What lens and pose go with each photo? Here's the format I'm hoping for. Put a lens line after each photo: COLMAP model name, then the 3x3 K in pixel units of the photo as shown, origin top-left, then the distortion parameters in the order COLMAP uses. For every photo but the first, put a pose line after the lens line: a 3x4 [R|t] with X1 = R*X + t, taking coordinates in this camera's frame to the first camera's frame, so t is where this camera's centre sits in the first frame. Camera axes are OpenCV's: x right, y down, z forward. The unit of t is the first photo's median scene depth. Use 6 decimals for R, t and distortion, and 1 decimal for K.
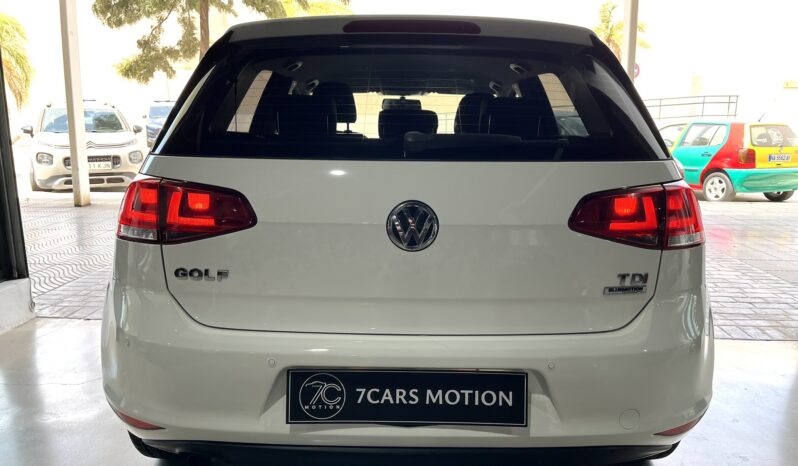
lens RADIAL K [[617.1, 0, 366.4], [0, 617.1, 233.8], [0, 0, 1]] dist [0.007344, -0.000934]
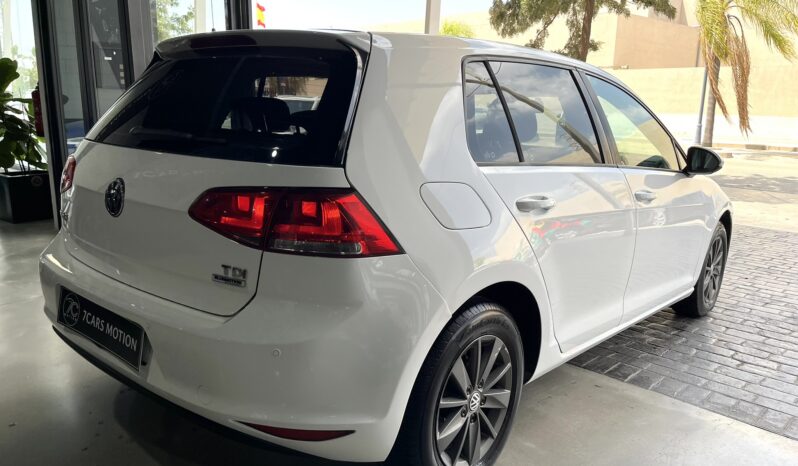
lens RADIAL K [[617.1, 0, 366.4], [0, 617.1, 233.8], [0, 0, 1]] dist [0.007344, -0.000934]
pose [[0.728203, 0.138626, -0.671196, 1.301620], [-0.141578, 0.988634, 0.050586, -0.077538], [0.670579, 0.058189, 0.739552, 0.363887]]
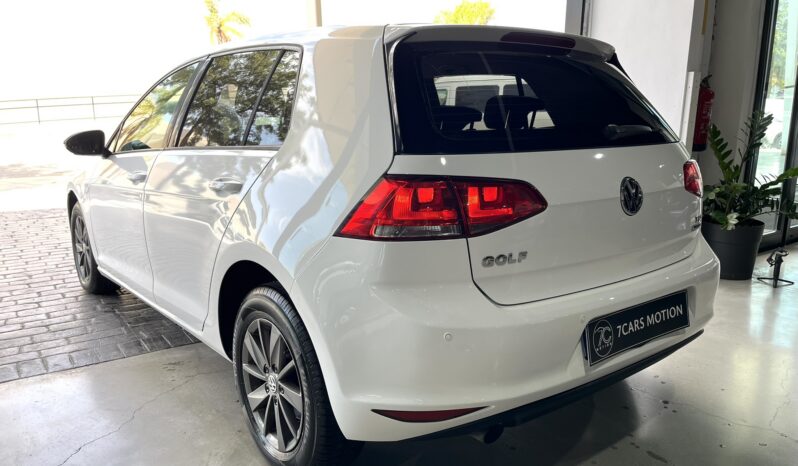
lens RADIAL K [[617.1, 0, 366.4], [0, 617.1, 233.8], [0, 0, 1]] dist [0.007344, -0.000934]
pose [[0.785794, -0.121770, 0.606383, -1.120322], [0.126540, 0.991340, 0.035095, -0.048978], [-0.605405, 0.049155, 0.794398, 0.269705]]
